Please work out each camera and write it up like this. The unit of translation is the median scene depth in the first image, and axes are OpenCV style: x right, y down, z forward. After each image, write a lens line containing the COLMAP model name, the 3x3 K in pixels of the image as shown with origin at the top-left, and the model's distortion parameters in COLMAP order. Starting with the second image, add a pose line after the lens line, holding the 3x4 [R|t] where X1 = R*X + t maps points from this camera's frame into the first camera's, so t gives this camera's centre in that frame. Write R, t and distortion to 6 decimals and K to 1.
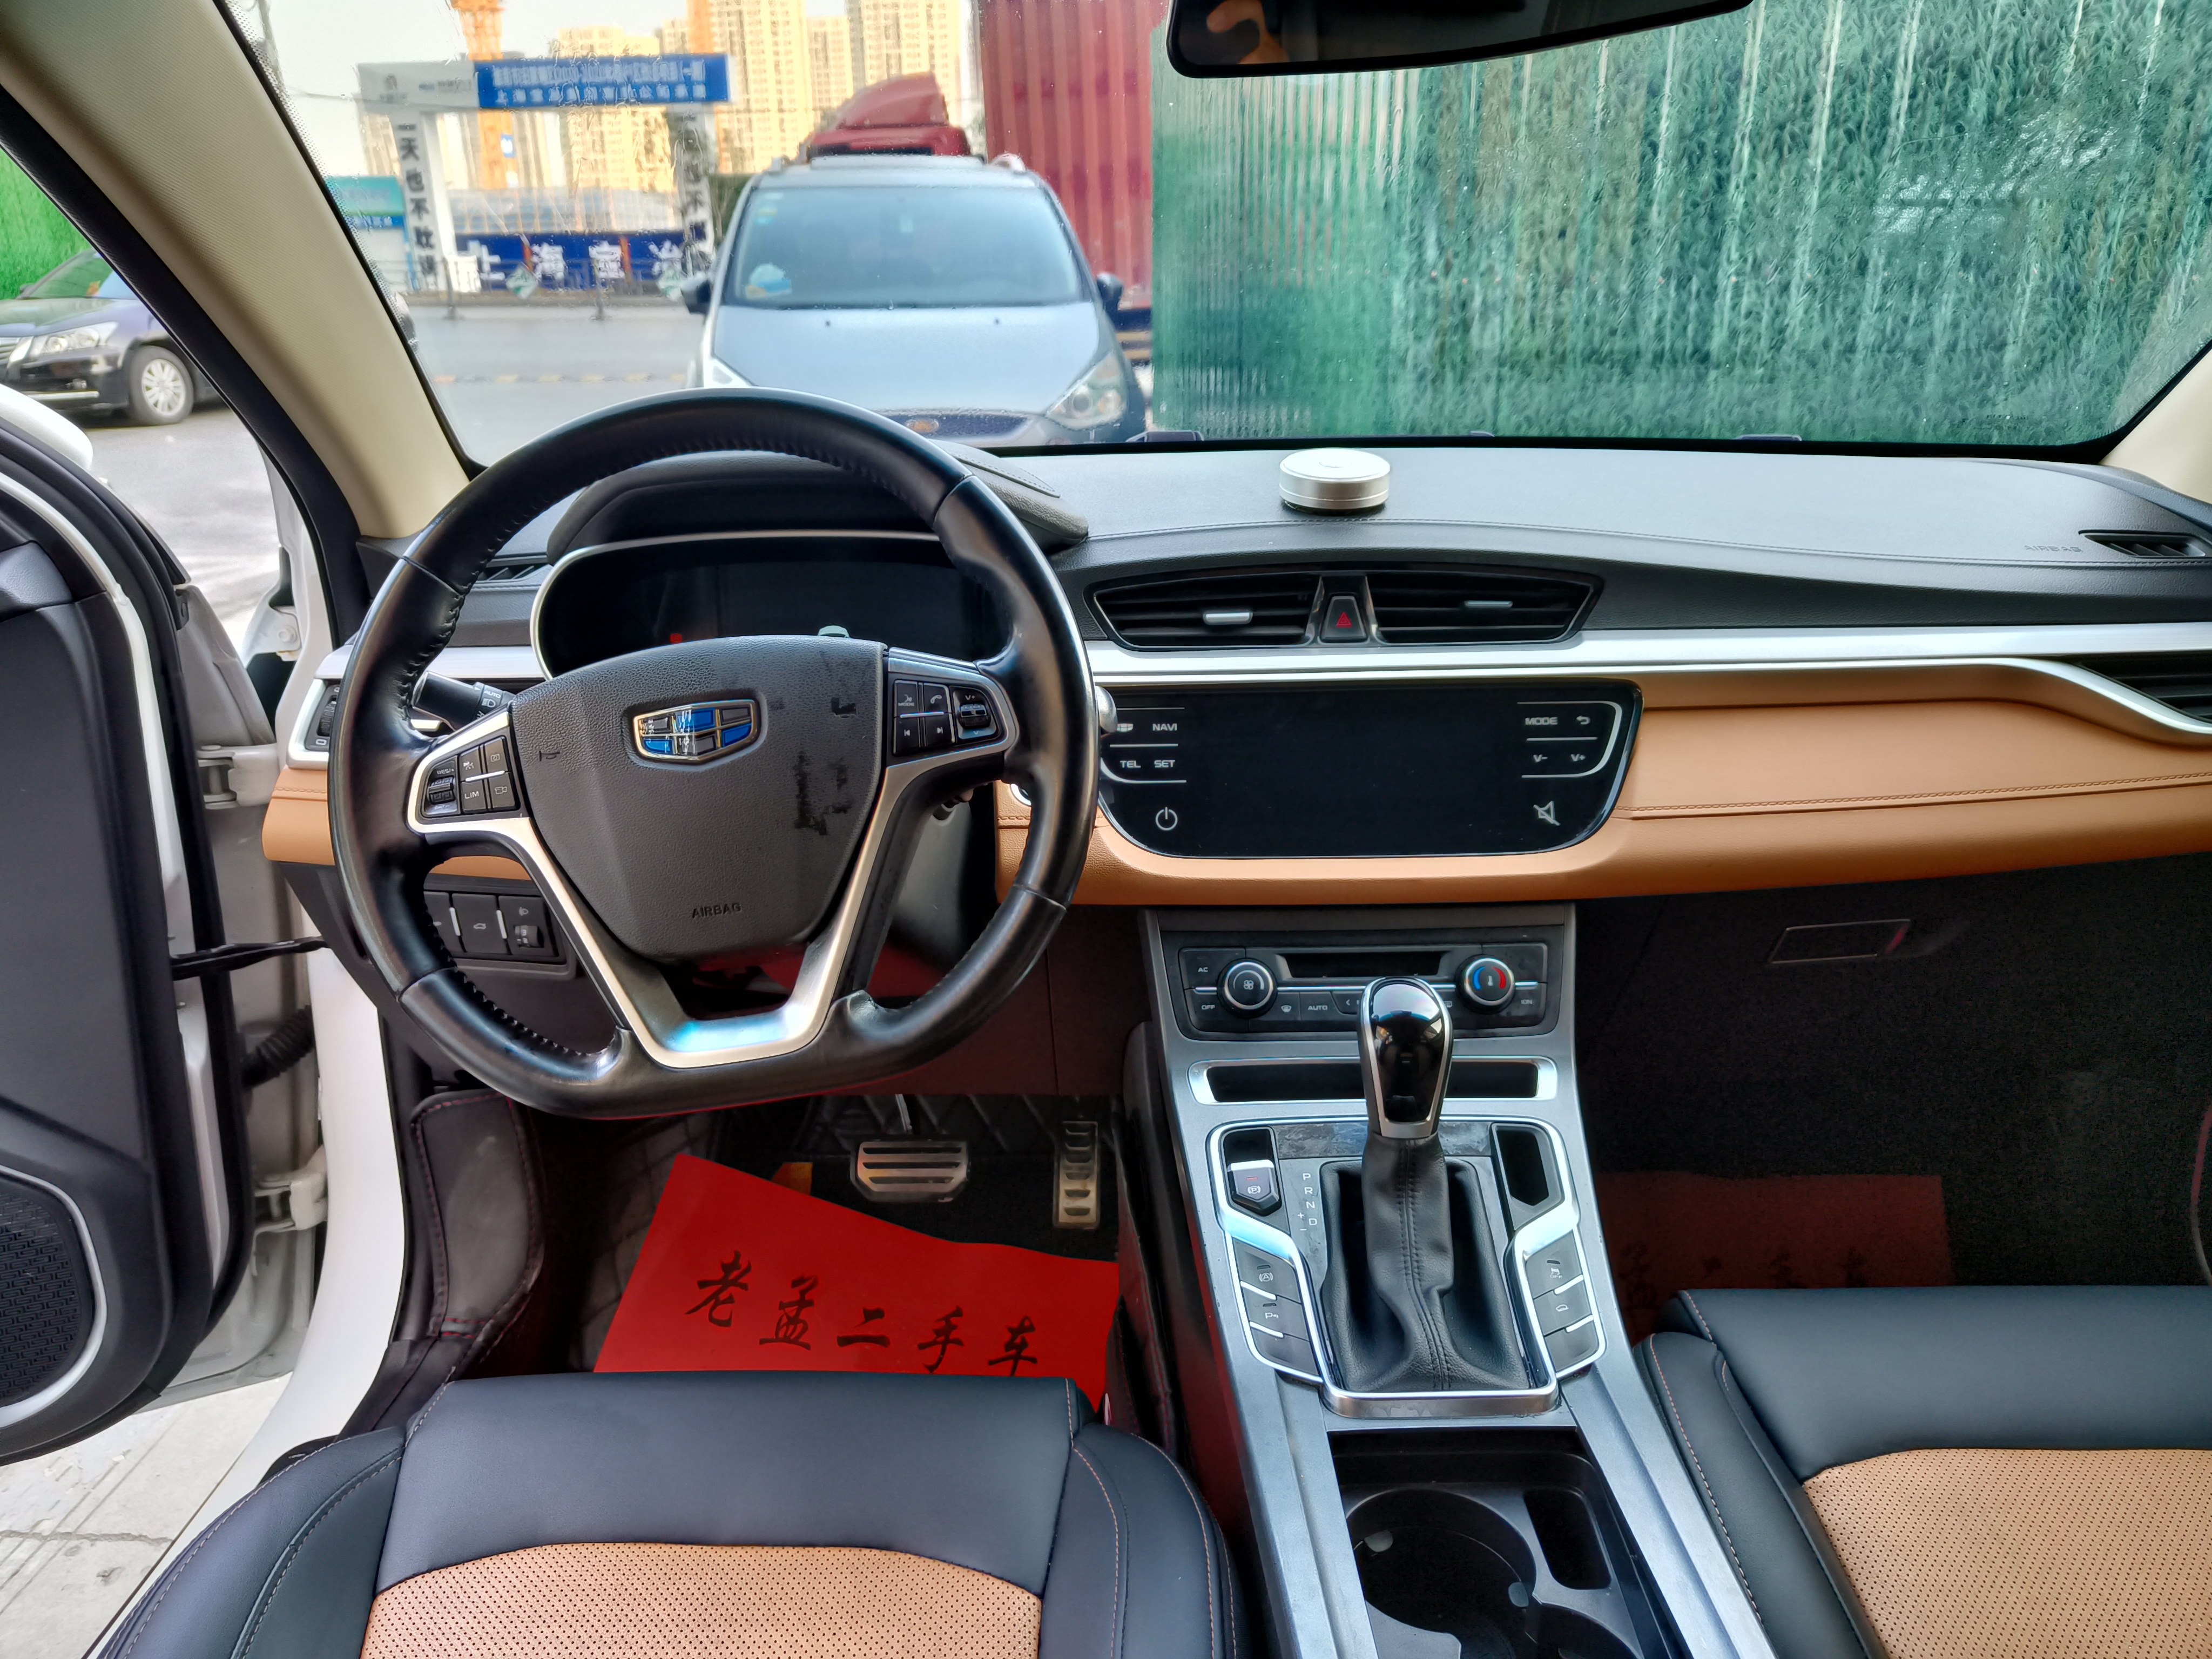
lens RADIAL K [[1533.4, 0, 1106.0], [0, 1533.4, 829.5], [0, 0, 1]] dist [0.011706, -0.004122]
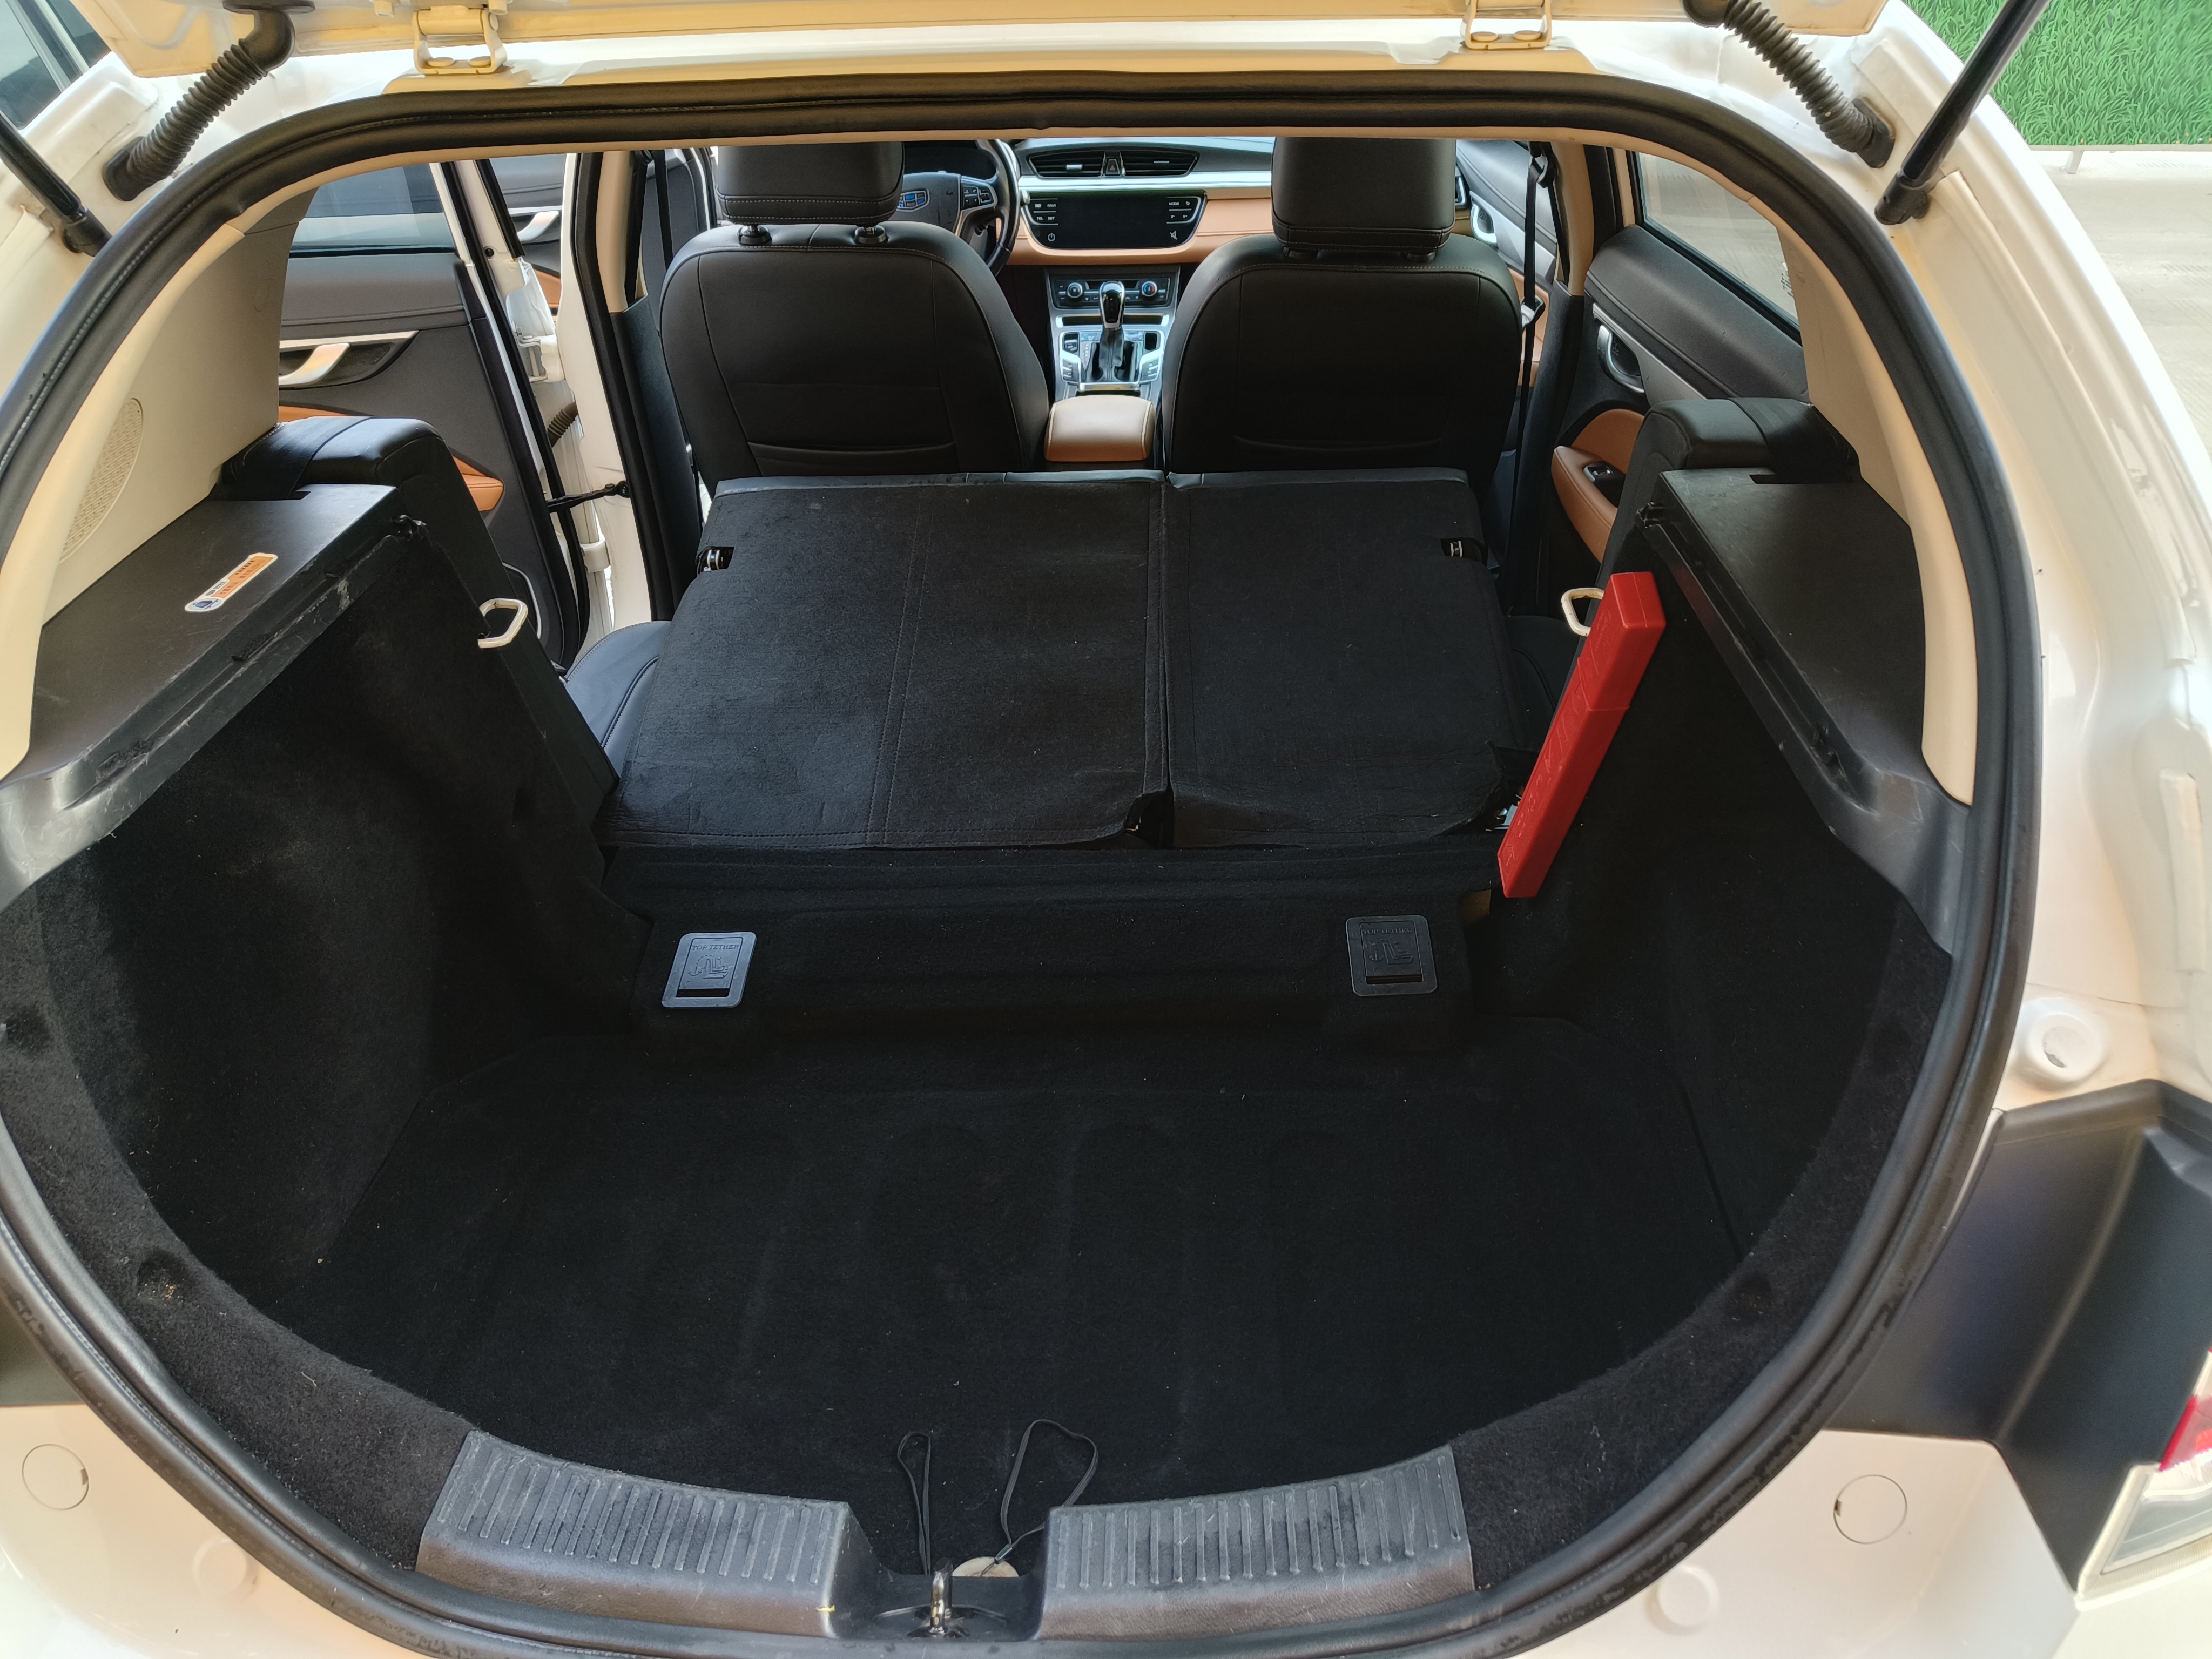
lens RADIAL K [[1540.1, 0, 1136.6], [0, 1540.1, 830.9], [0, 0, 1]] dist [0.007361, -0.000922]
pose [[0.999609, 0.013420, -0.024529, 0.312476], [-0.006398, 0.963796, 0.266563, 0.326342], [0.027218, -0.266302, 0.963505, -2.376750]]
